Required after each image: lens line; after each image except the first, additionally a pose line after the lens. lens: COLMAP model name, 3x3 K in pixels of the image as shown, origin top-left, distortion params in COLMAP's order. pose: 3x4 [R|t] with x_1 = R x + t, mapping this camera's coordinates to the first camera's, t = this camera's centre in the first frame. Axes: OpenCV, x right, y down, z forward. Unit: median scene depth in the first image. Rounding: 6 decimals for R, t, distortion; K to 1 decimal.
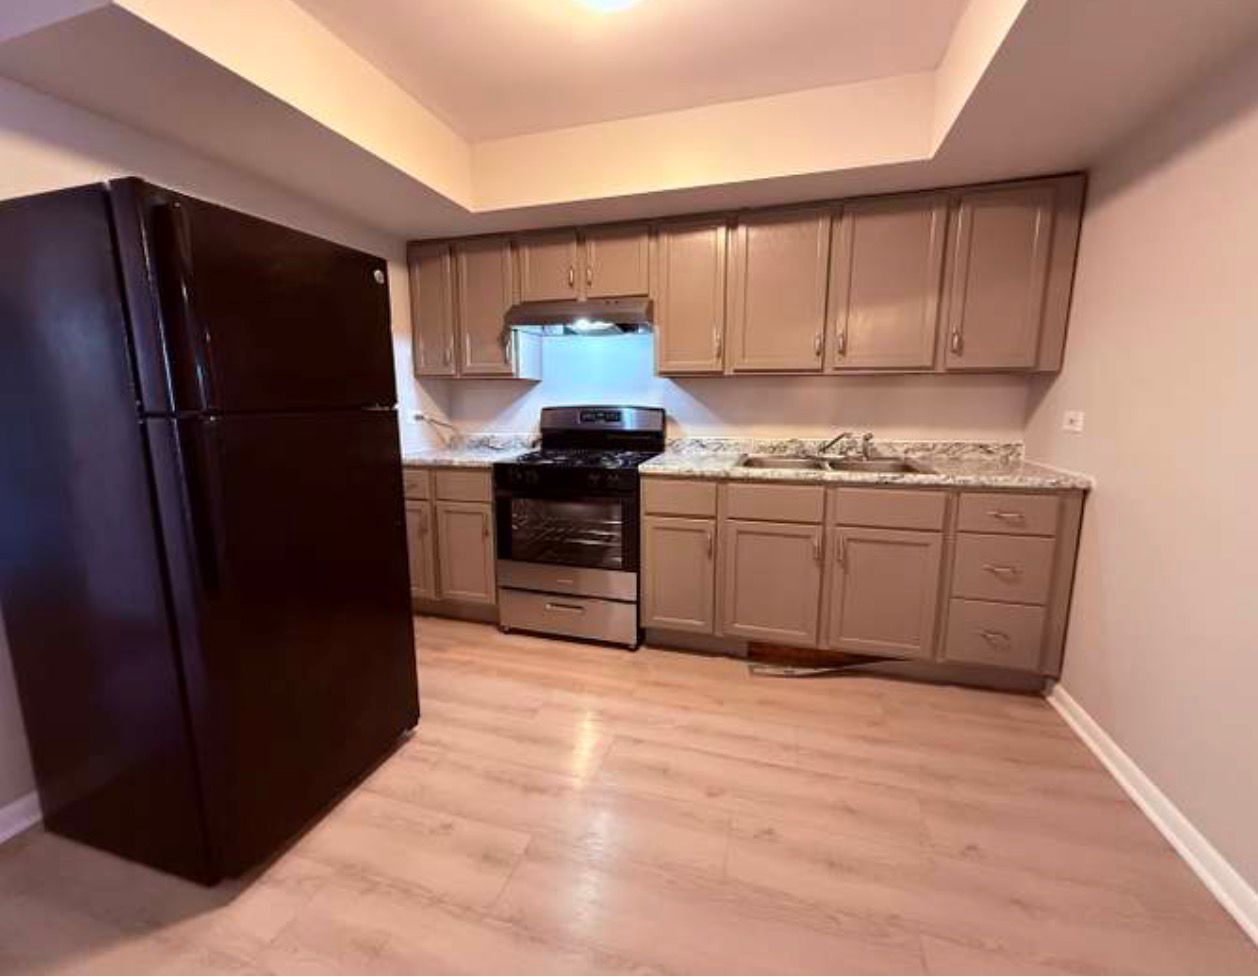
lens RADIAL K [[528.4, 0, 620.7], [0, 528.4, 477.5], [0, 0, 1]] dist [-0.000461, -0.001059]
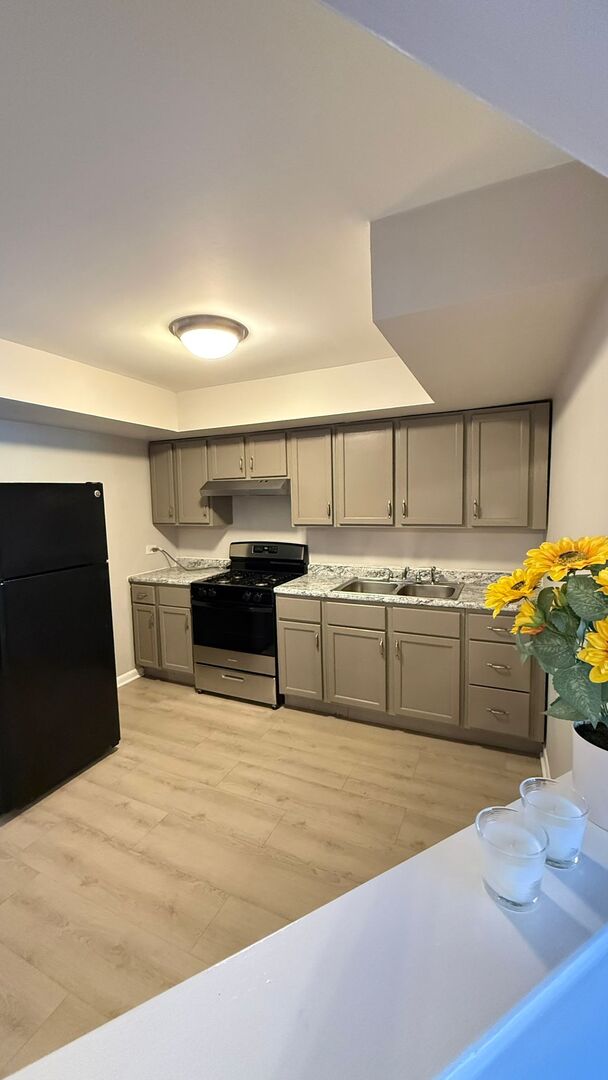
lens RADIAL K [[429.7, 0, 299.6], [0, 429.7, 538.9], [0, 0, 1]] dist [0.001066, -0.000105]
pose [[0.988620, -0.005366, -0.150337, 0.302559], [-0.003582, 0.998240, -0.059188, -0.092469], [0.150390, 0.059053, 0.986862, -0.250076]]
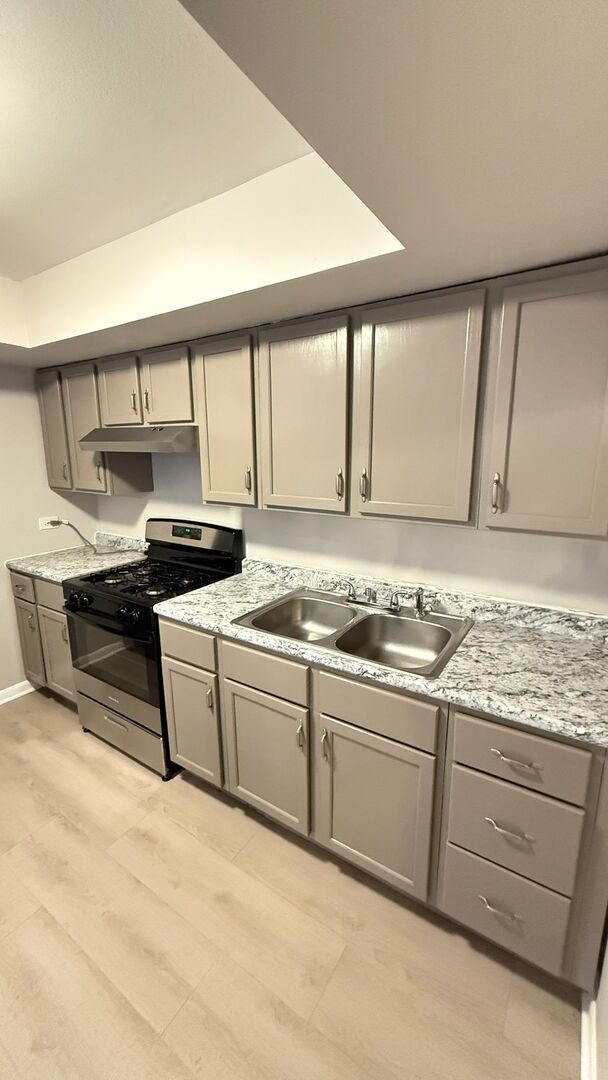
lens RADIAL K [[429.7, 0, 300.1], [0, 429.7, 538.9], [0, 0, 1]] dist [0.001066, -0.000105]
pose [[0.959006, 0.057459, -0.277498, 0.505376], [-0.043487, 0.997469, 0.056251, -0.200318], [0.280028, -0.041877, 0.959078, 0.327500]]
